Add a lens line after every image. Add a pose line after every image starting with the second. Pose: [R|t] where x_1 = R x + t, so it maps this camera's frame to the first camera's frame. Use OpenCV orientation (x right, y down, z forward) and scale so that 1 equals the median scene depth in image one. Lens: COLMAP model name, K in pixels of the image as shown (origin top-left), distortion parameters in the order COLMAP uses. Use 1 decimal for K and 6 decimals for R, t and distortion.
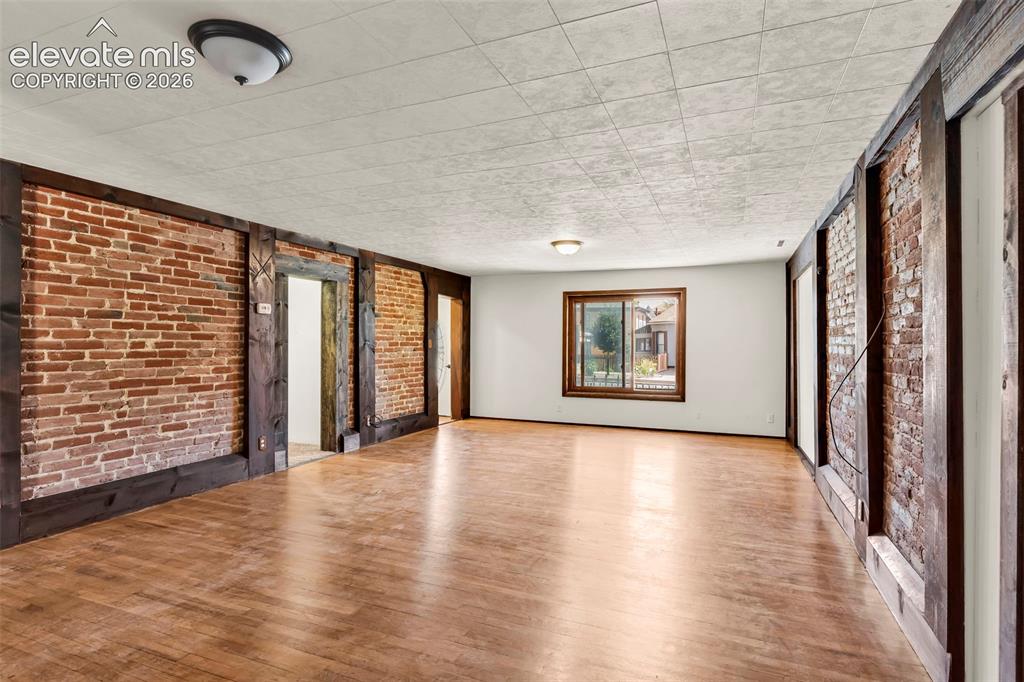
lens RADIAL K [[501.8, 0, 514.8], [0, 501.8, 347.0], [0, 0, 1]] dist [0.000780, 0.000280]
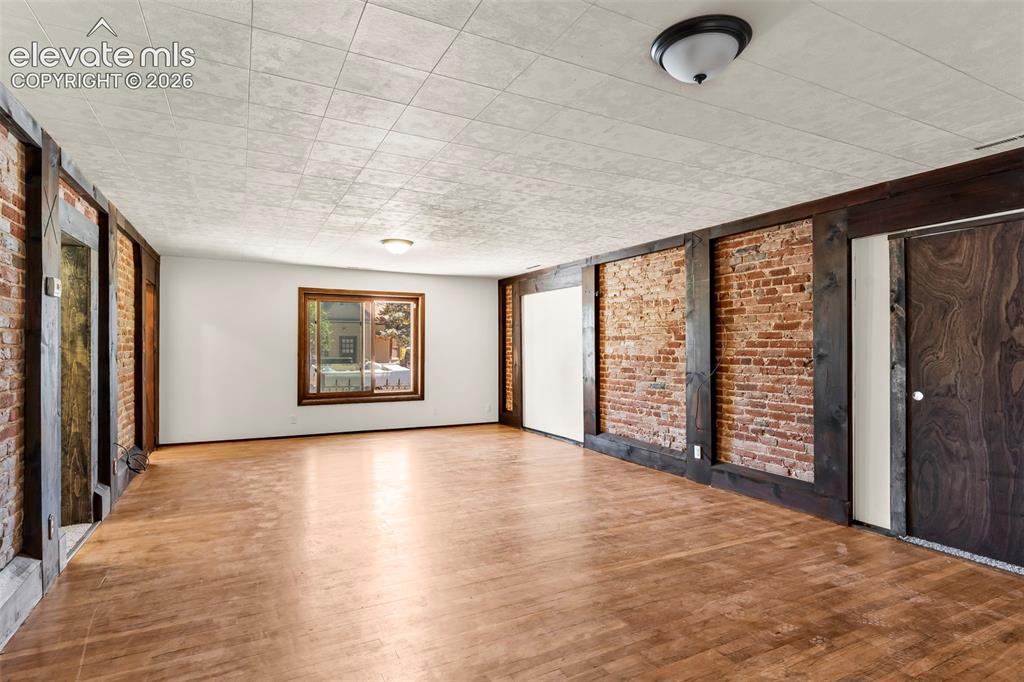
lens RADIAL K [[501.8, 0, 514.8], [0, 501.8, 347.0], [0, 0, 1]] dist [0.000780, 0.000280]
pose [[0.671880, -0.004353, 0.740647, -0.459405], [0.004857, 0.999987, 0.001472, -0.006535], [-0.740644, 0.002609, 0.671893, 0.190260]]
